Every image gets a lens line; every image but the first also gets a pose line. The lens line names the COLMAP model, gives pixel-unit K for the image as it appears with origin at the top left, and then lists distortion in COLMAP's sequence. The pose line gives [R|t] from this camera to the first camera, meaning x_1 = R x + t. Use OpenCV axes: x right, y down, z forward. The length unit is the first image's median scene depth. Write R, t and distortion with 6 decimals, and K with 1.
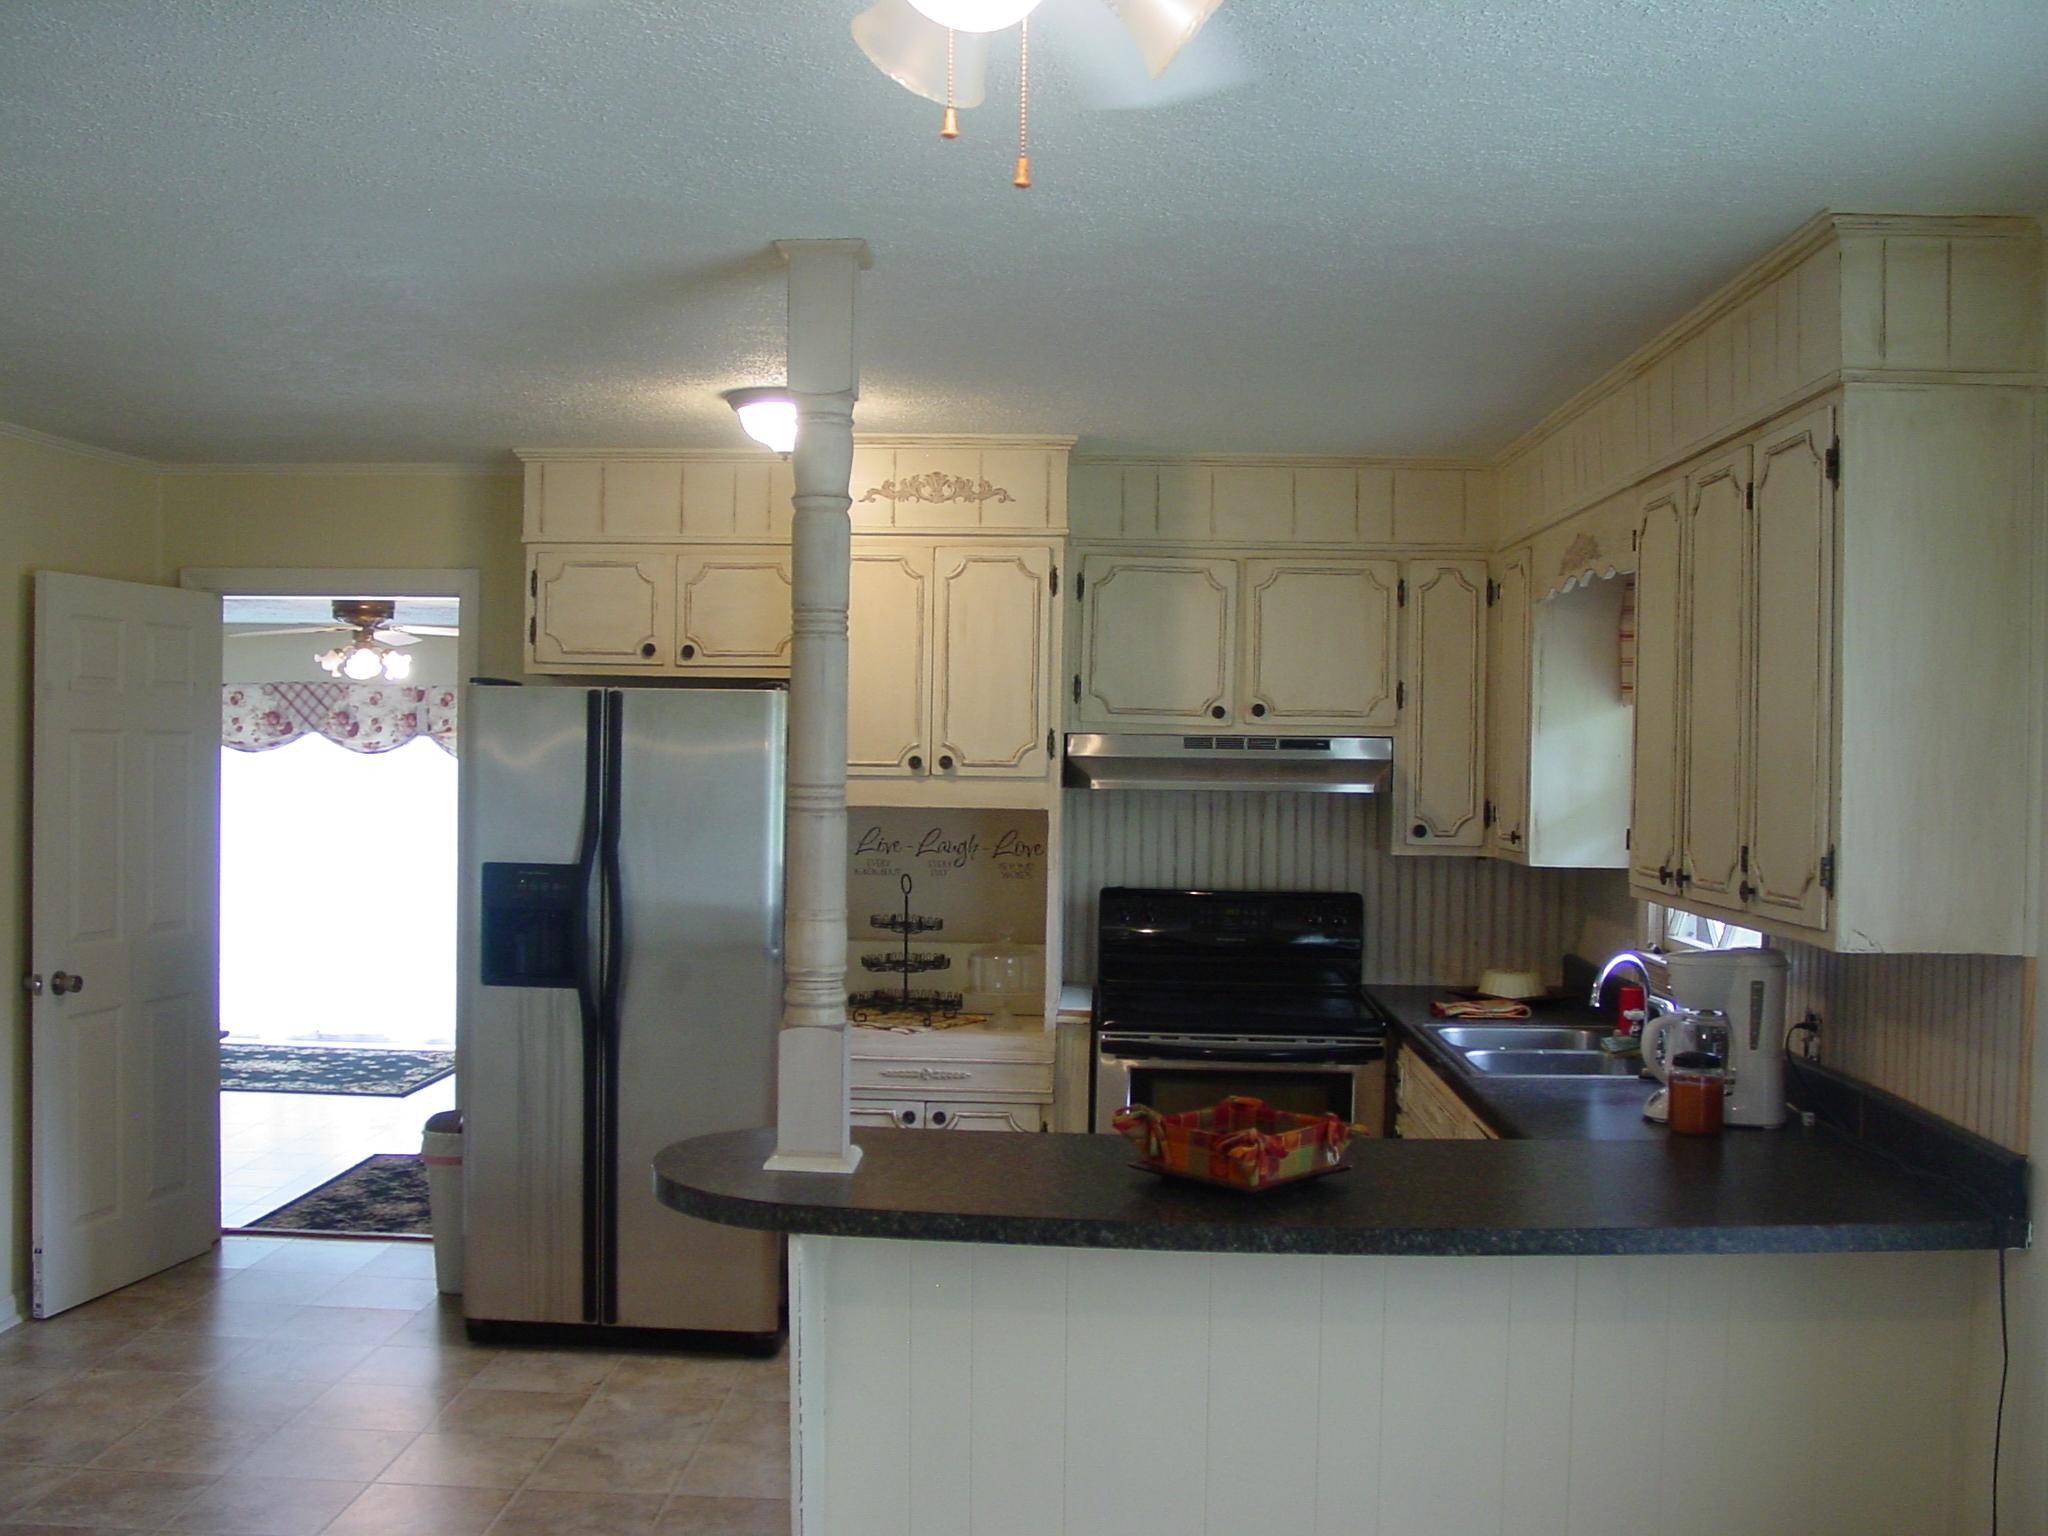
lens RADIAL K [[2106.9, 0, 1047.7], [0, 2106.9, 762.1], [0, 0, 1]] dist [-0.110441, 0.000000]
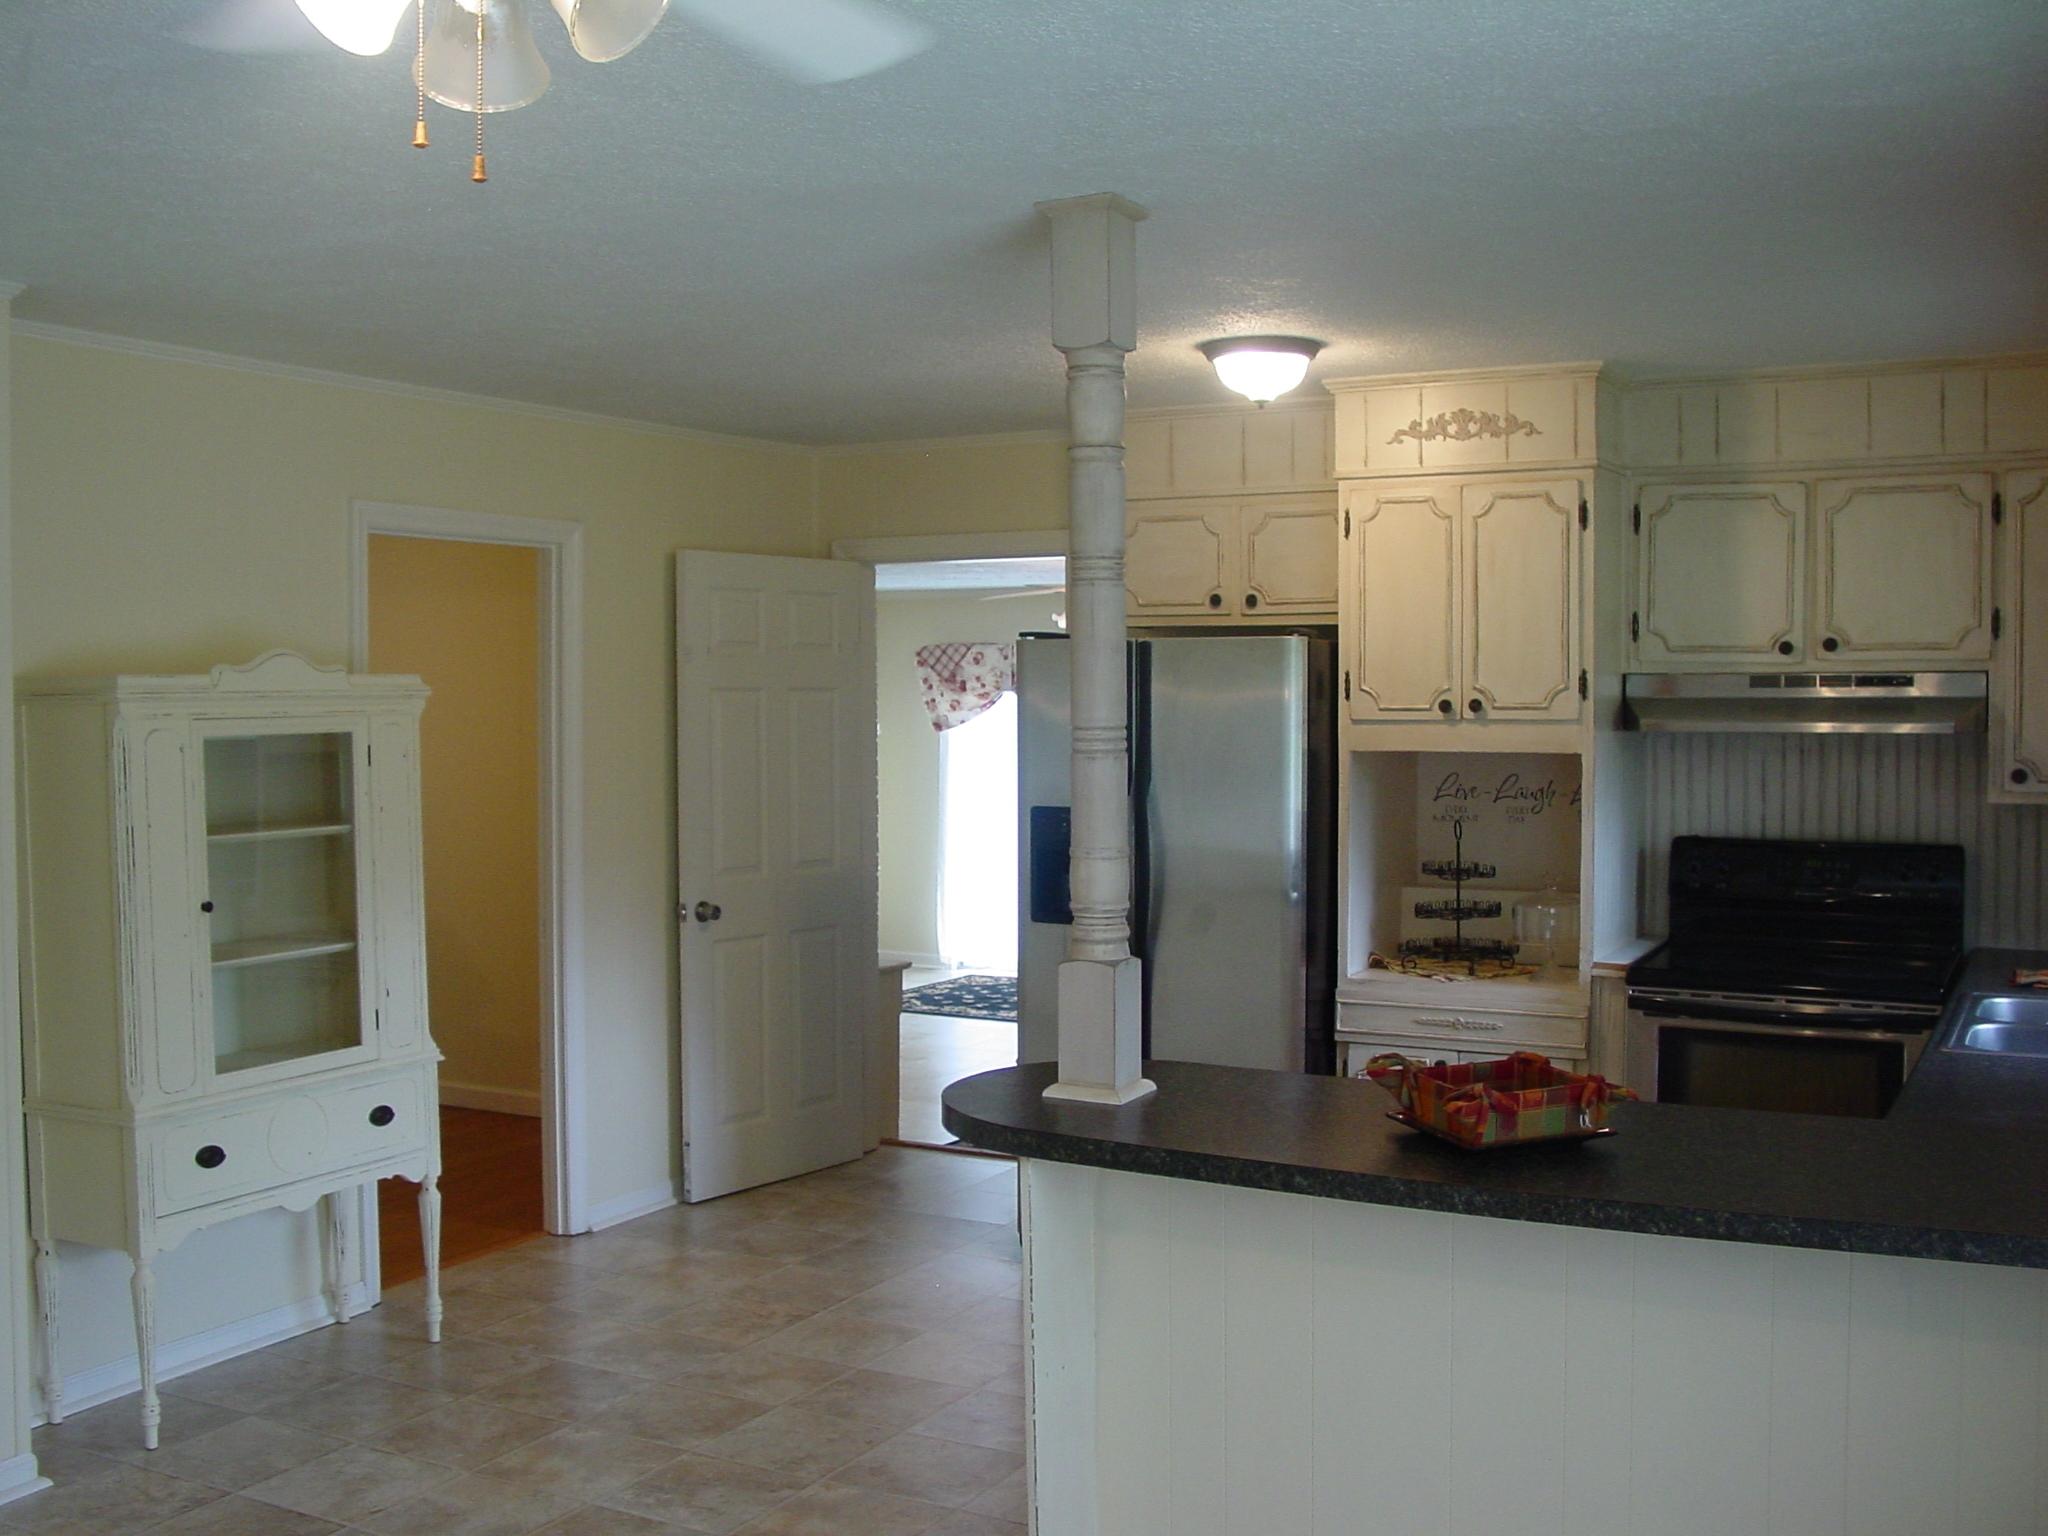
lens RADIAL K [[2106.9, 0, 1028.1], [0, 2106.9, 766.6], [0, 0, 1]] dist [-0.110441, 0.000000]
pose [[0.895336, -0.002527, -0.445385, 0.188635], [0.013795, 0.999661, 0.022061, 0.003833], [0.445178, -0.025896, 0.895067, 0.034941]]
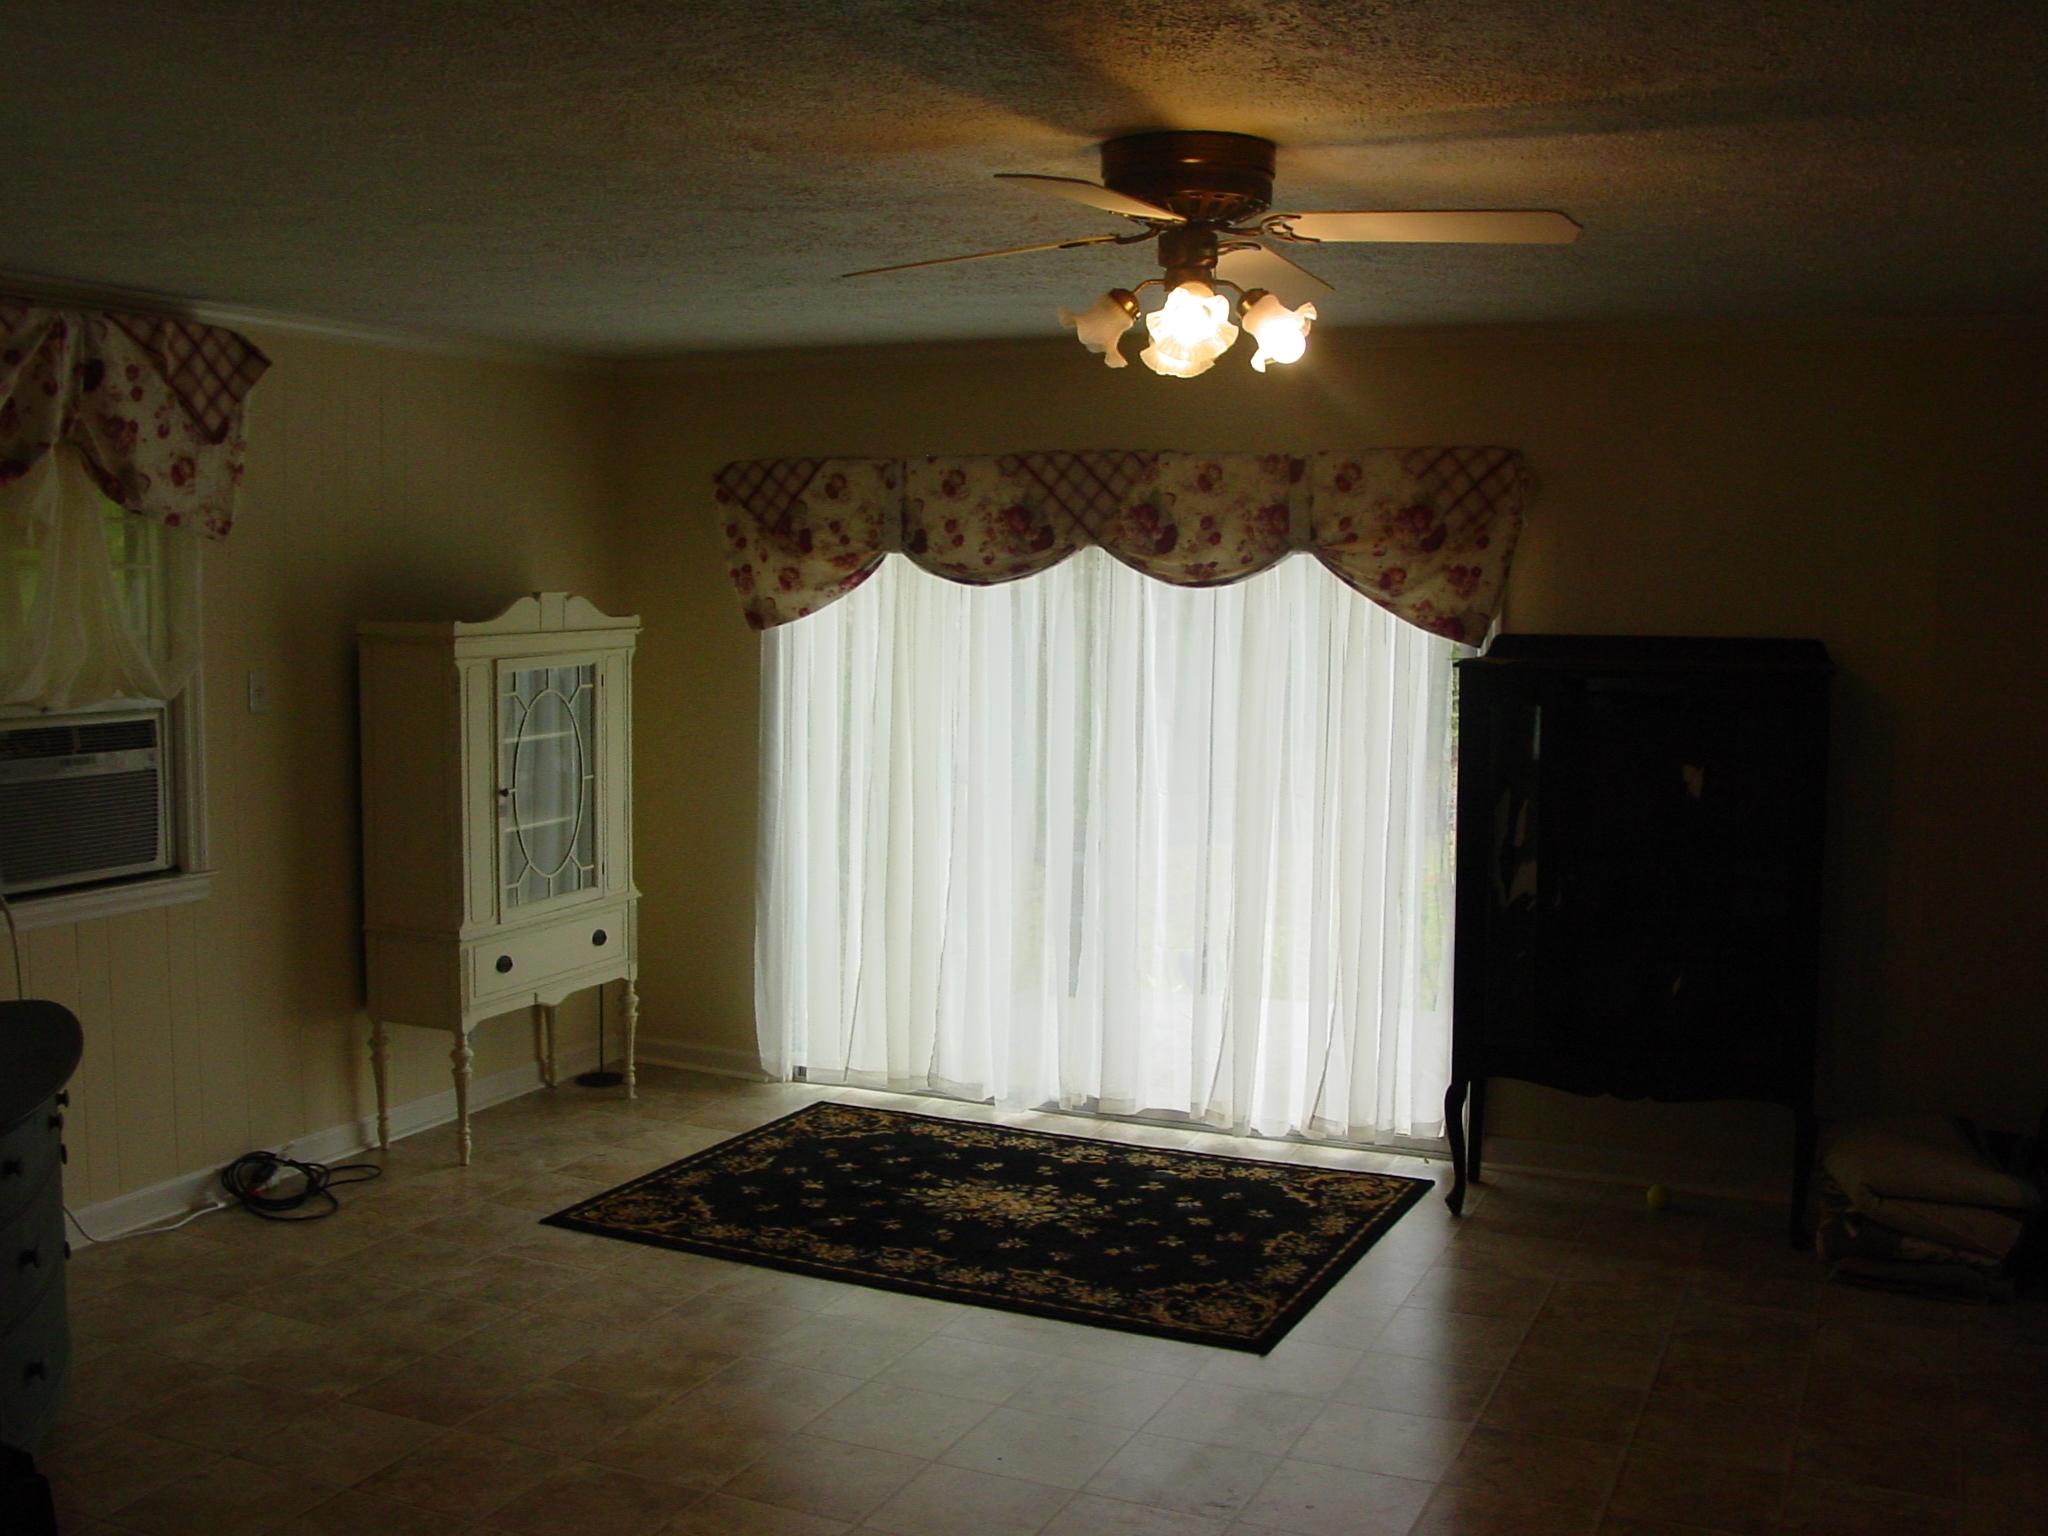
lens RADIAL K [[2106.9, 0, 1019.0], [0, 2106.9, 777.7], [0, 0, 1]] dist [-0.110441, 0.000000]
pose [[0.923438, 0.030774, -0.382511, -0.340841], [0.001923, 0.996396, 0.084805, -0.002046], [0.383742, -0.079048, 0.920051, 1.029347]]
